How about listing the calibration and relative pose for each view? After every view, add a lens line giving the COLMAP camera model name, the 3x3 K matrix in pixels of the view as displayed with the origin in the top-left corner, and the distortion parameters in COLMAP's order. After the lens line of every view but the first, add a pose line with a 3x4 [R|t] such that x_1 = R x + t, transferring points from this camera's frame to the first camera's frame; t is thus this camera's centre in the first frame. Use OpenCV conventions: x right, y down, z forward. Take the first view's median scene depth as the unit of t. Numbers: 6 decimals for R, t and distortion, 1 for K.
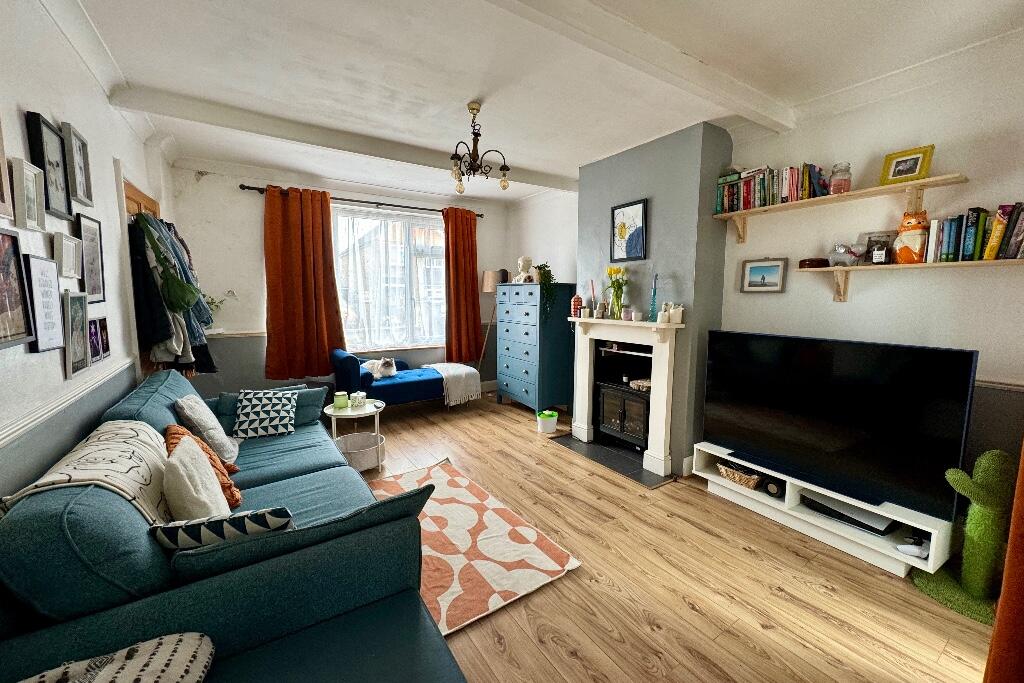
lens RADIAL K [[405.0, 0, 512.0], [0, 405.0, 341.5], [0, 0, 1]] dist [-0.003465, 0.000364]
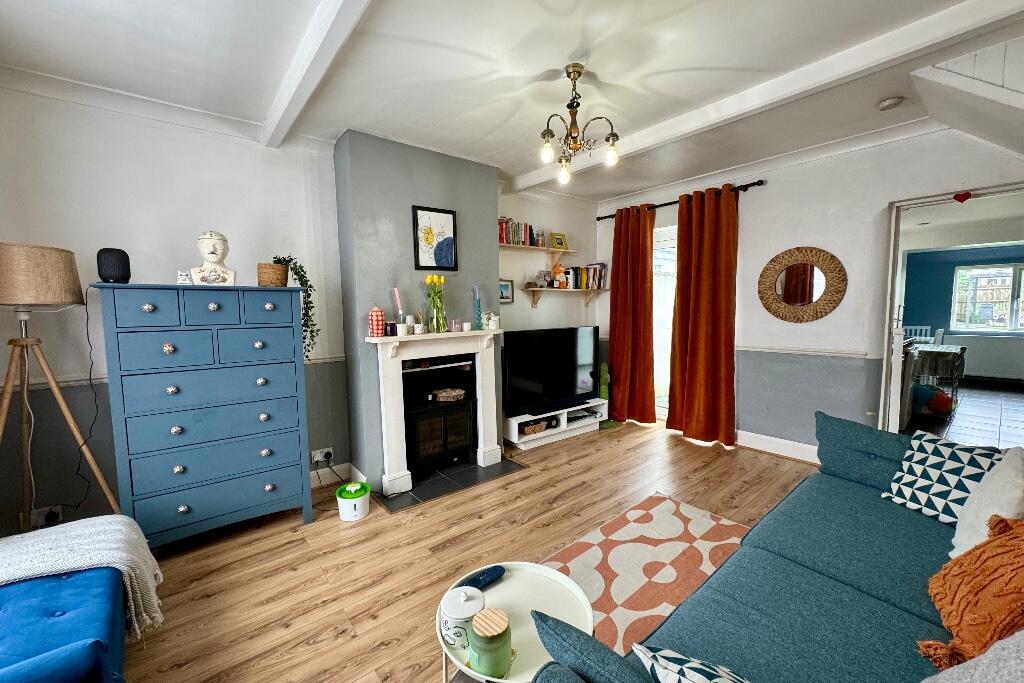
lens RADIAL K [[405.0, 0, 512.0], [0, 405.0, 341.5], [0, 0, 1]] dist [-0.003465, 0.000364]
pose [[-0.102401, -0.090584, 0.990610, -0.831590], [0.128143, 0.986347, 0.103440, -0.134268], [-0.986455, 0.137532, -0.089395, 1.143234]]
